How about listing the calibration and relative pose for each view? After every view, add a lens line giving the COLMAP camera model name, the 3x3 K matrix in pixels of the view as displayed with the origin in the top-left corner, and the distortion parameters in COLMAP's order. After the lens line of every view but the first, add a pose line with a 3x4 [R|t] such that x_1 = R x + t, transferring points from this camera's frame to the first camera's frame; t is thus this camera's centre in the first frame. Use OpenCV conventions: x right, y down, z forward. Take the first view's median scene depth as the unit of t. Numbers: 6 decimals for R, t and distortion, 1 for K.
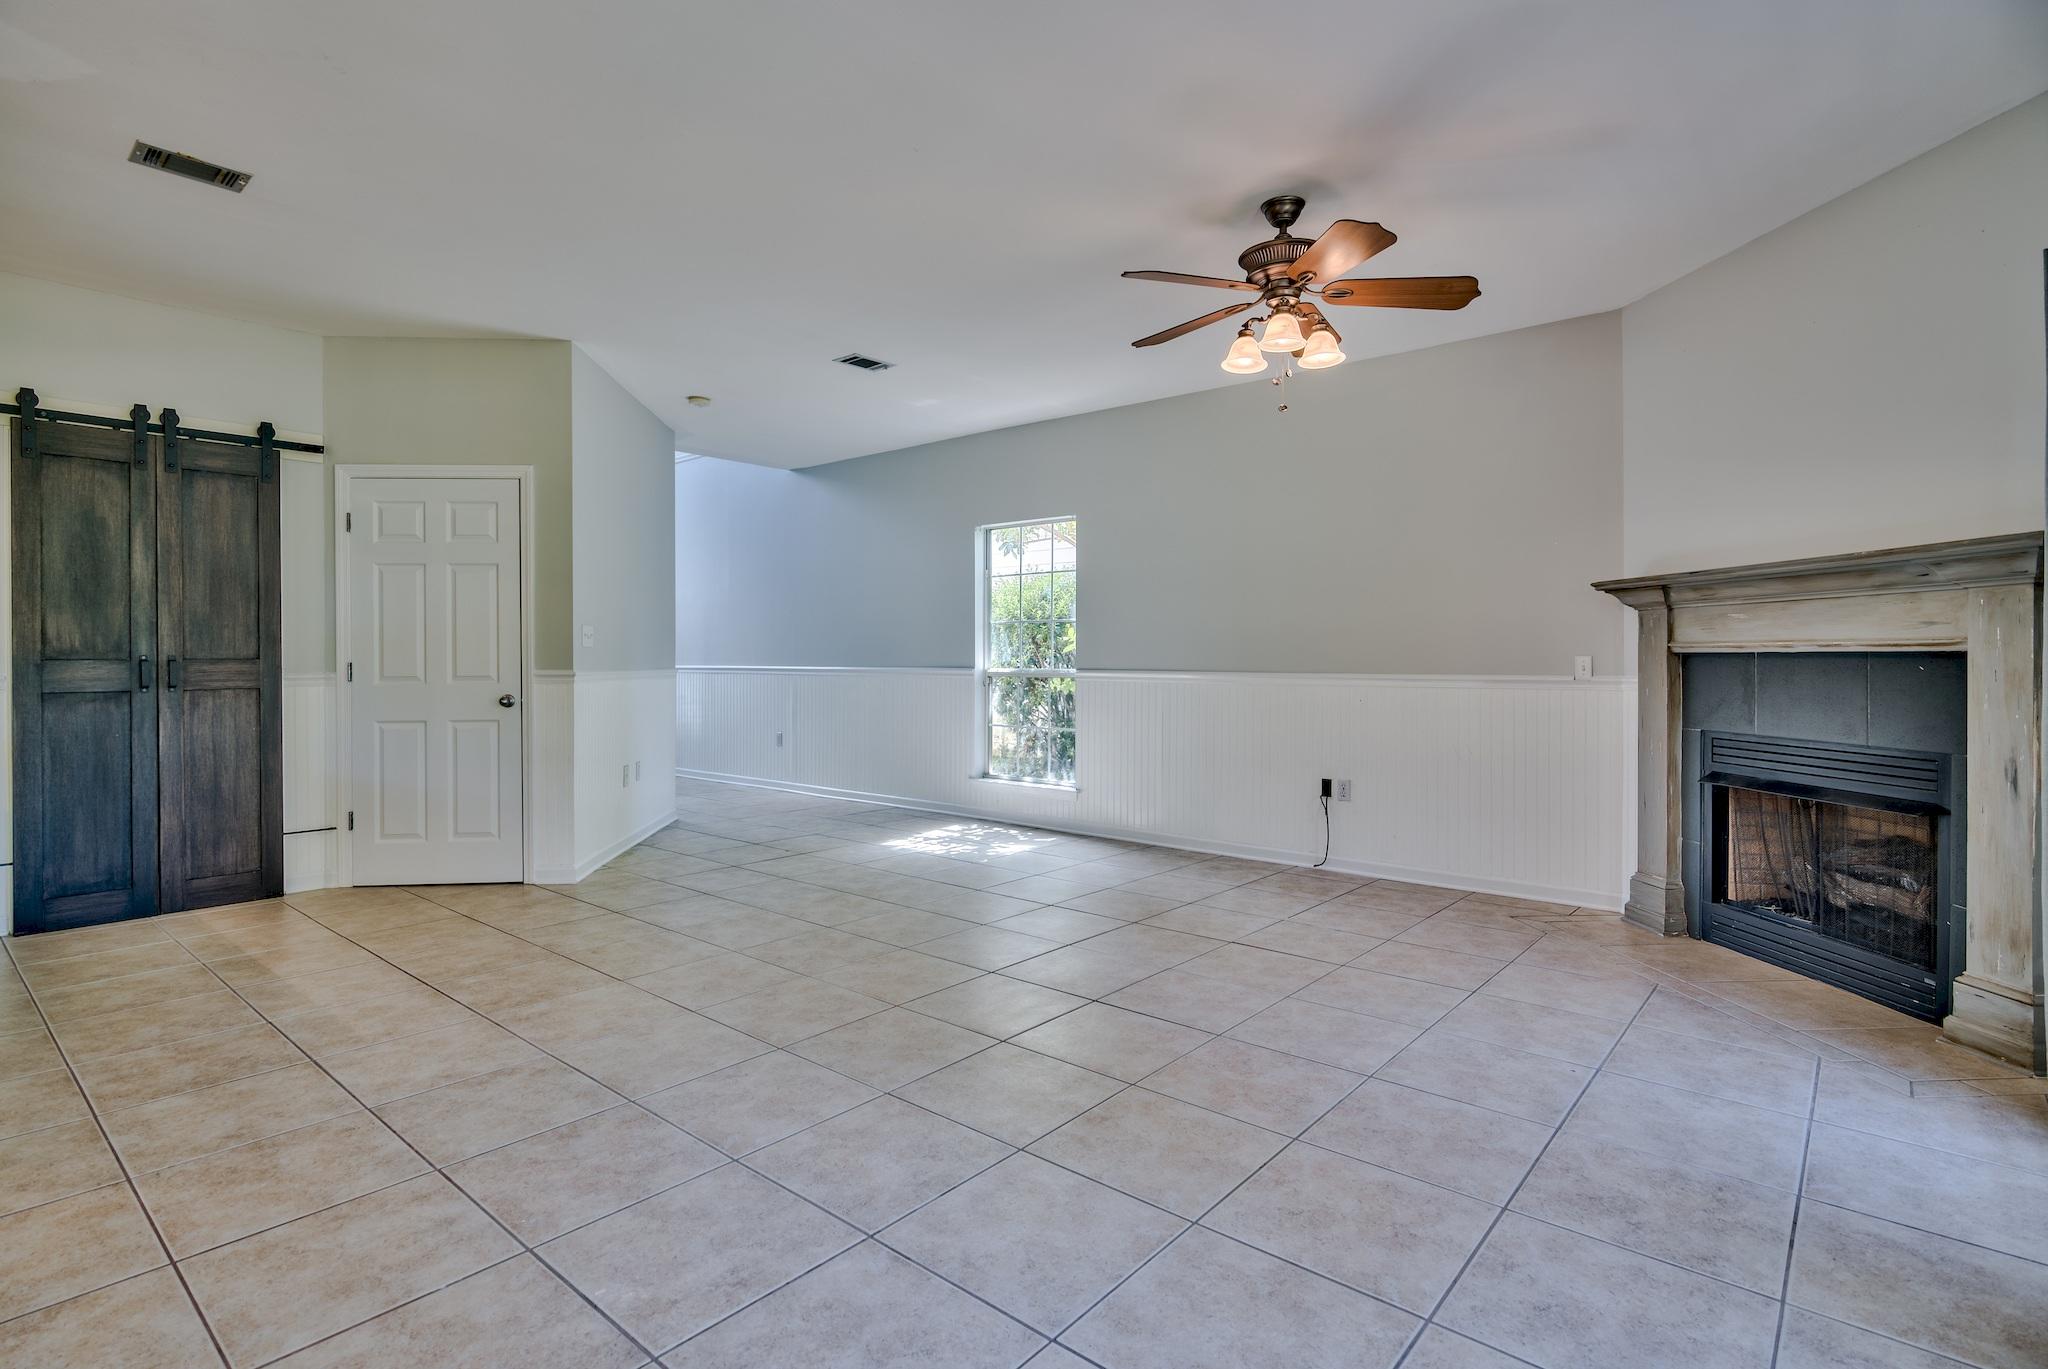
lens RADIAL K [[1003.9, 0, 1006.9], [0, 1003.9, 663.3], [0, 0, 1]] dist [-0.003832, -0.000664]
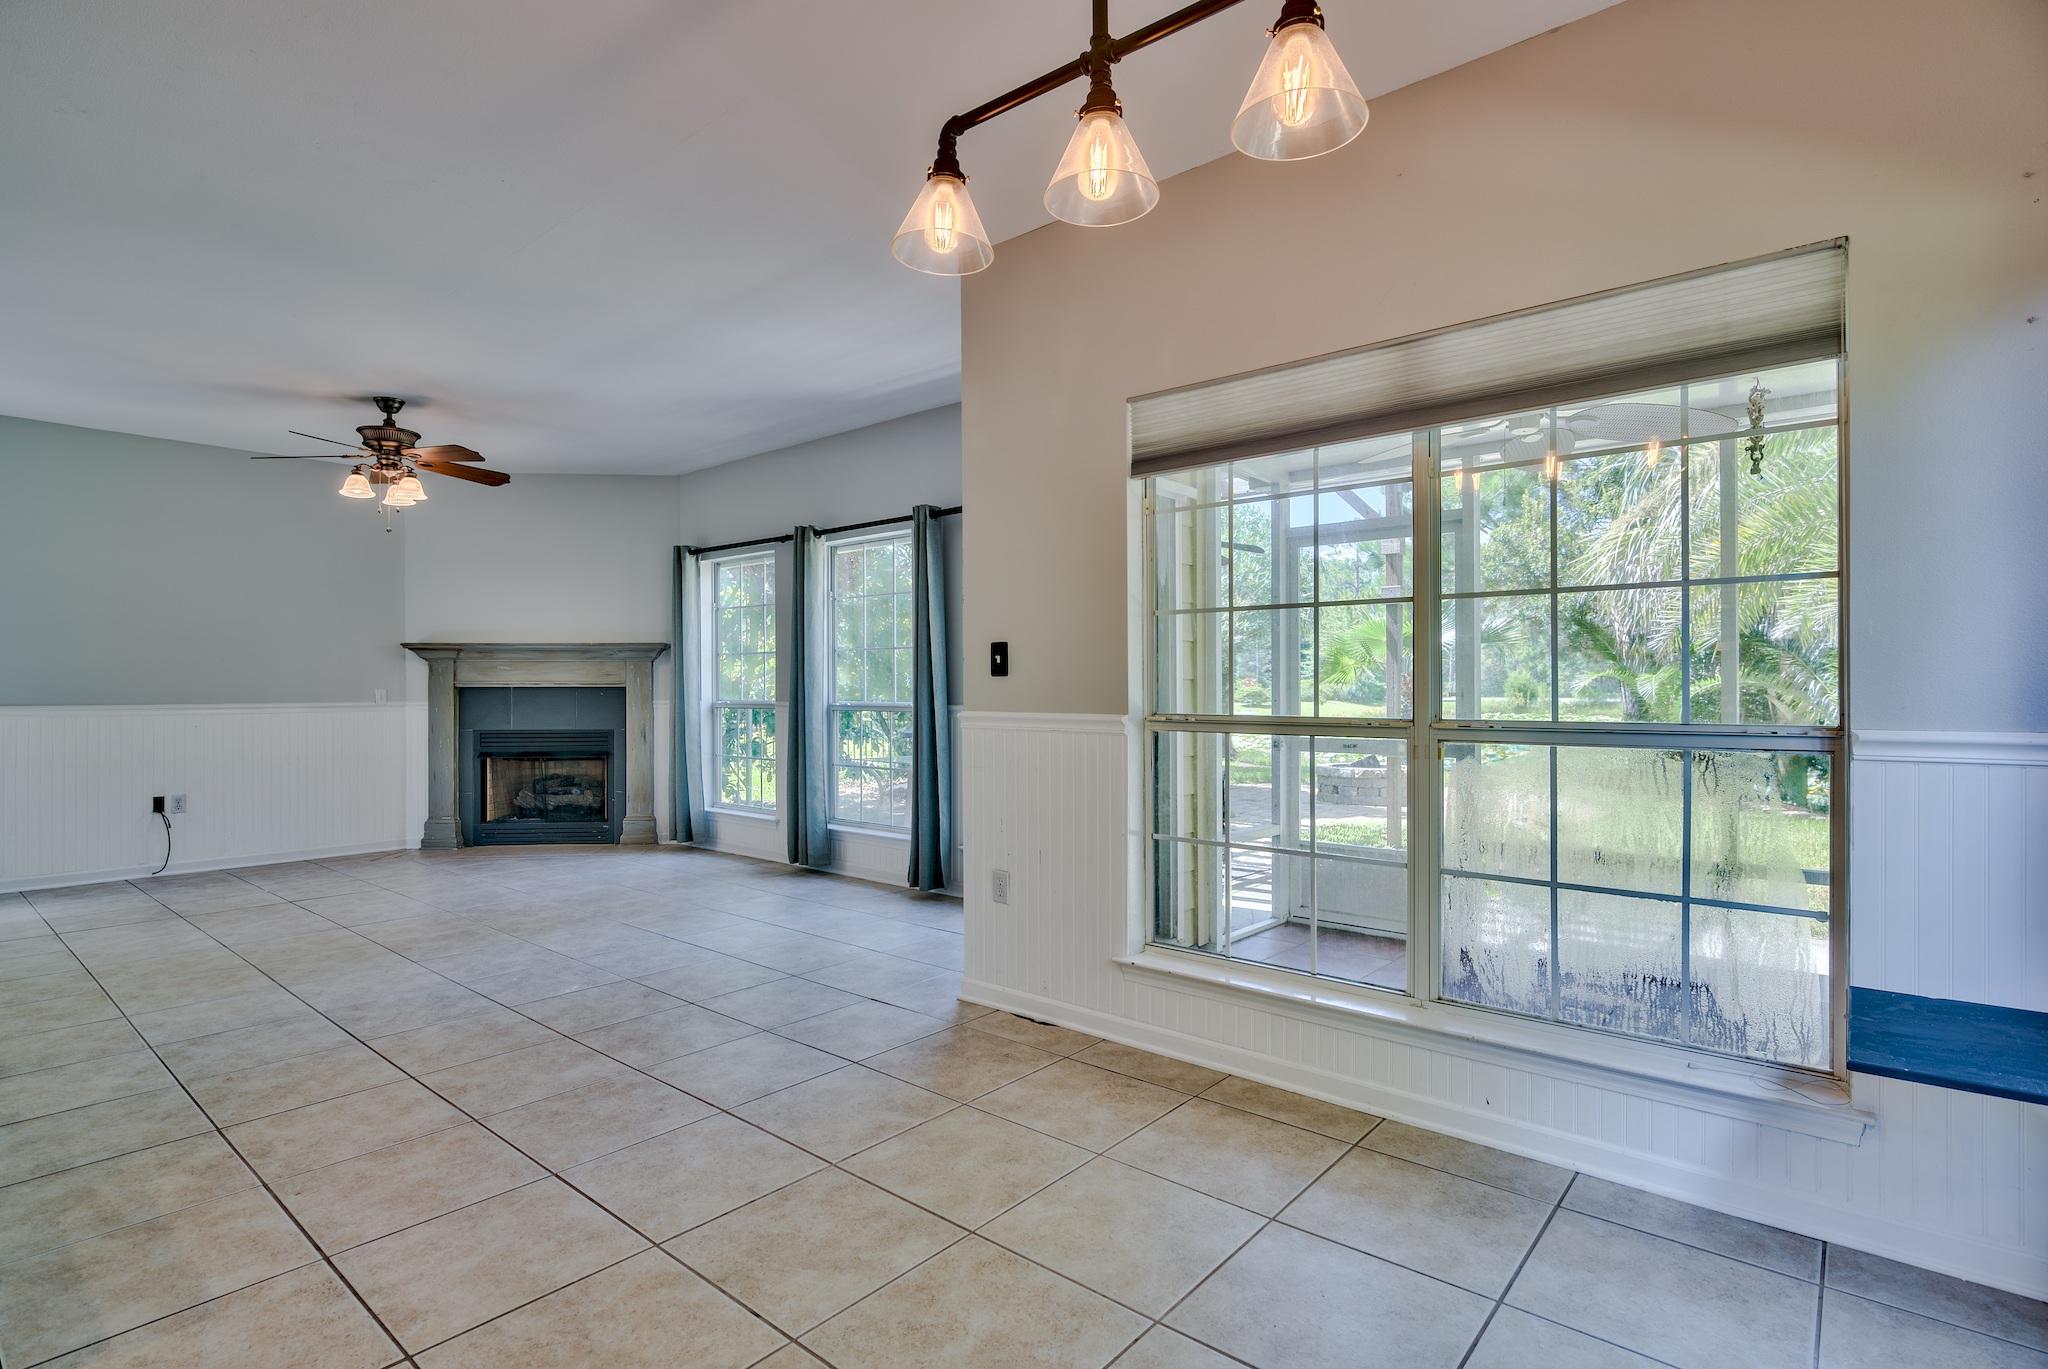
lens RADIAL K [[1004.2, 0, 1024.0], [0, 1004.2, 684.5], [0, 0, 1]] dist [-0.002878, -0.000723]
pose [[-0.009729, 0.002448, 0.999950, -1.065505], [0.009328, 0.999954, -0.002358, -0.002002], [-0.999909, 0.009305, -0.009751, 0.022021]]
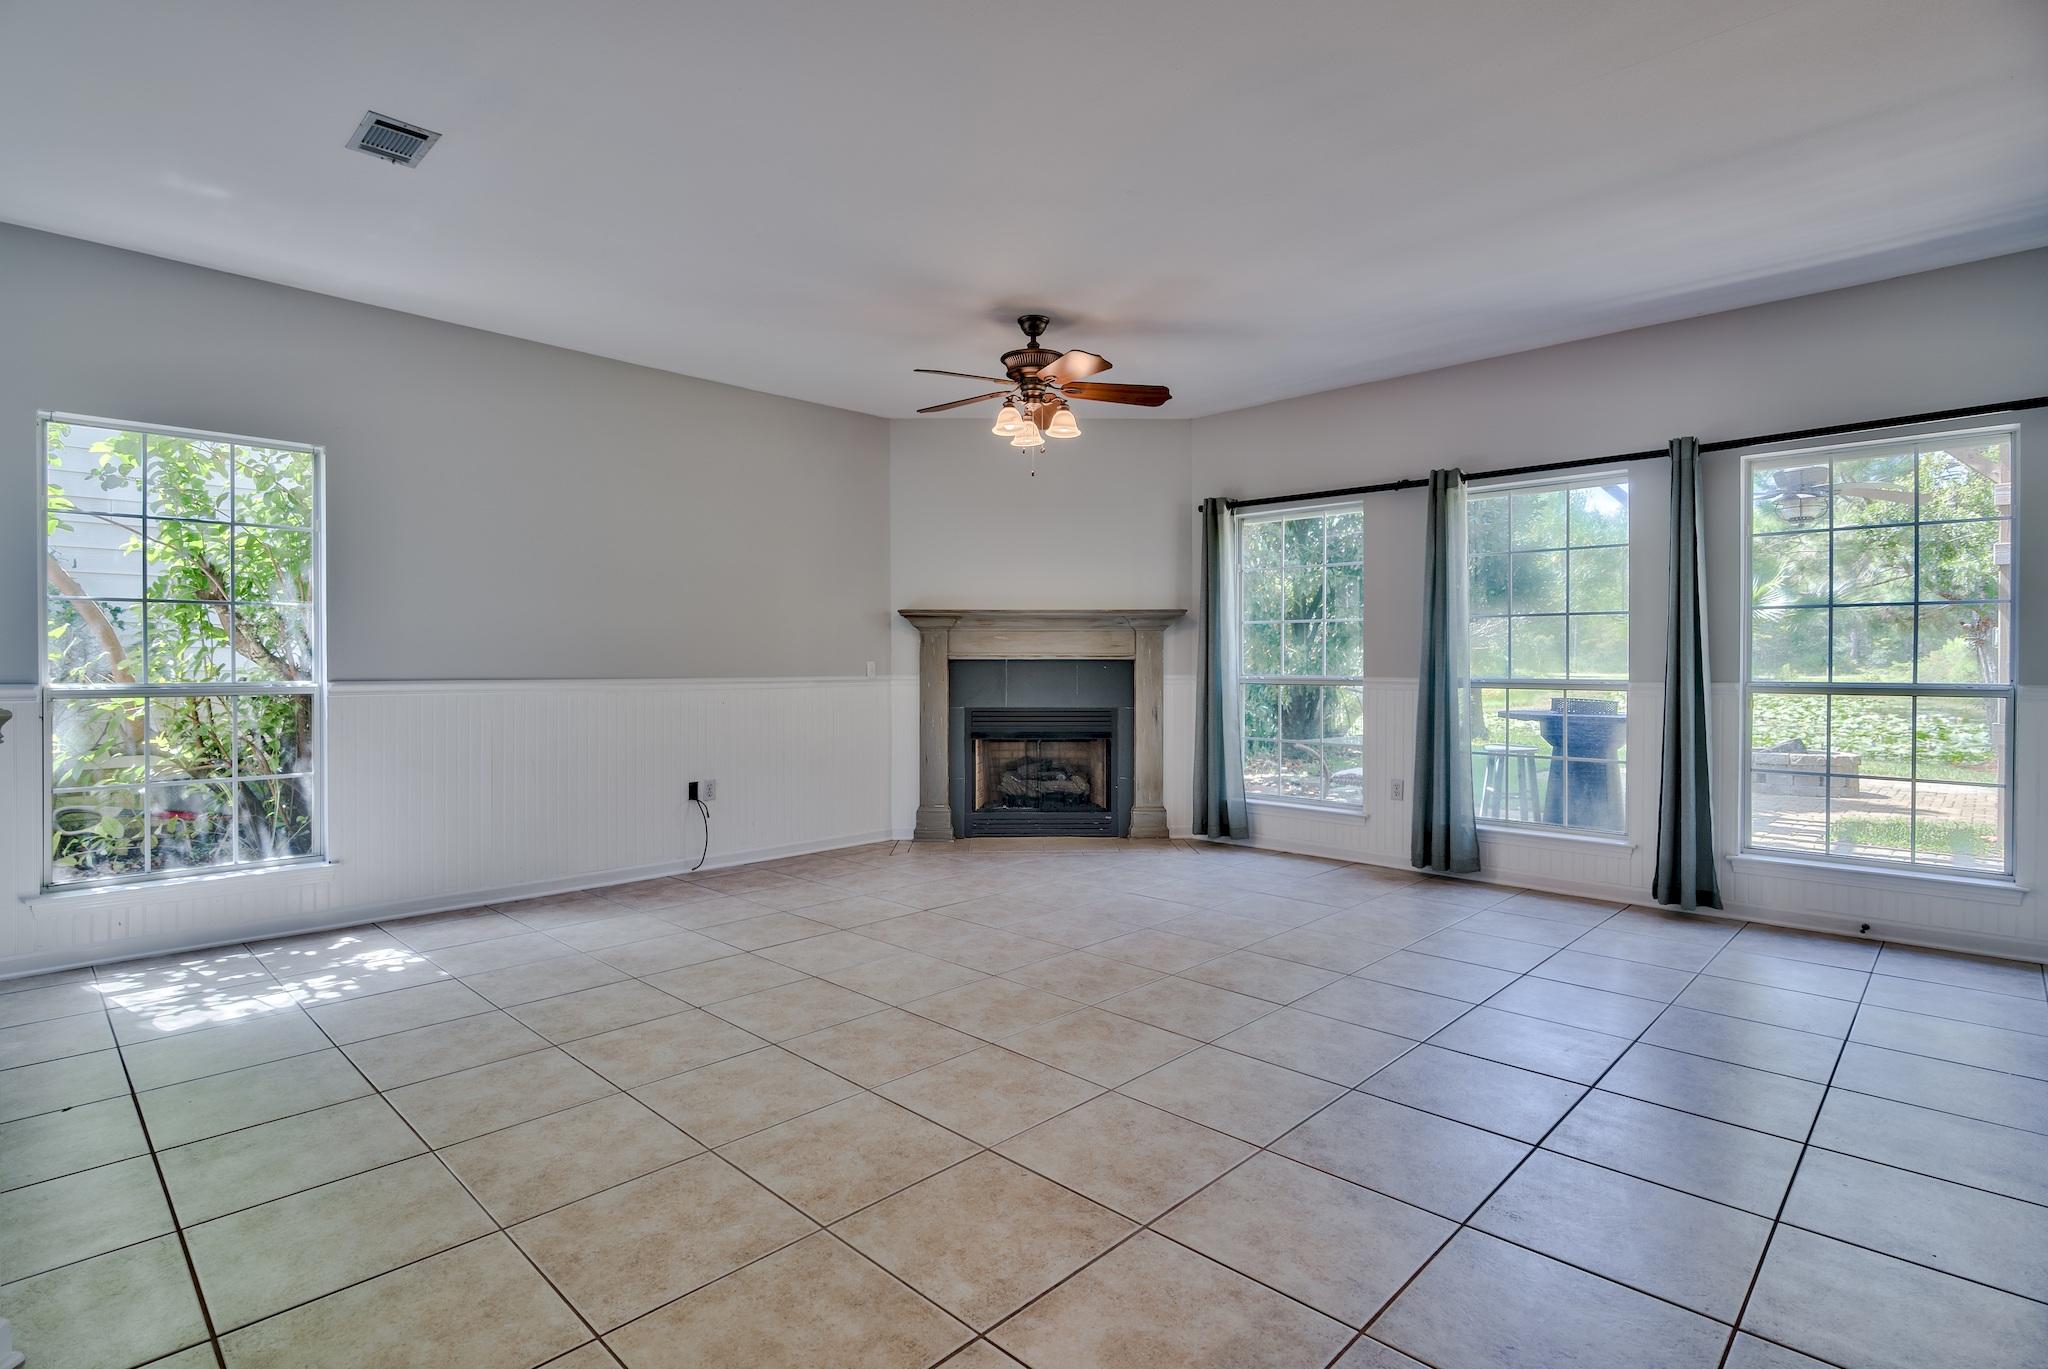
lens RADIAL K [[1008.0, 0, 1022.1], [0, 1008.0, 663.1], [0, 0, 1]] dist [-0.000410, -0.000450]
pose [[0.054018, -0.001741, 0.998538, -0.867838], [0.006185, 0.999980, 0.001409, -0.006190], [-0.998521, 0.006100, 0.054028, 0.774326]]
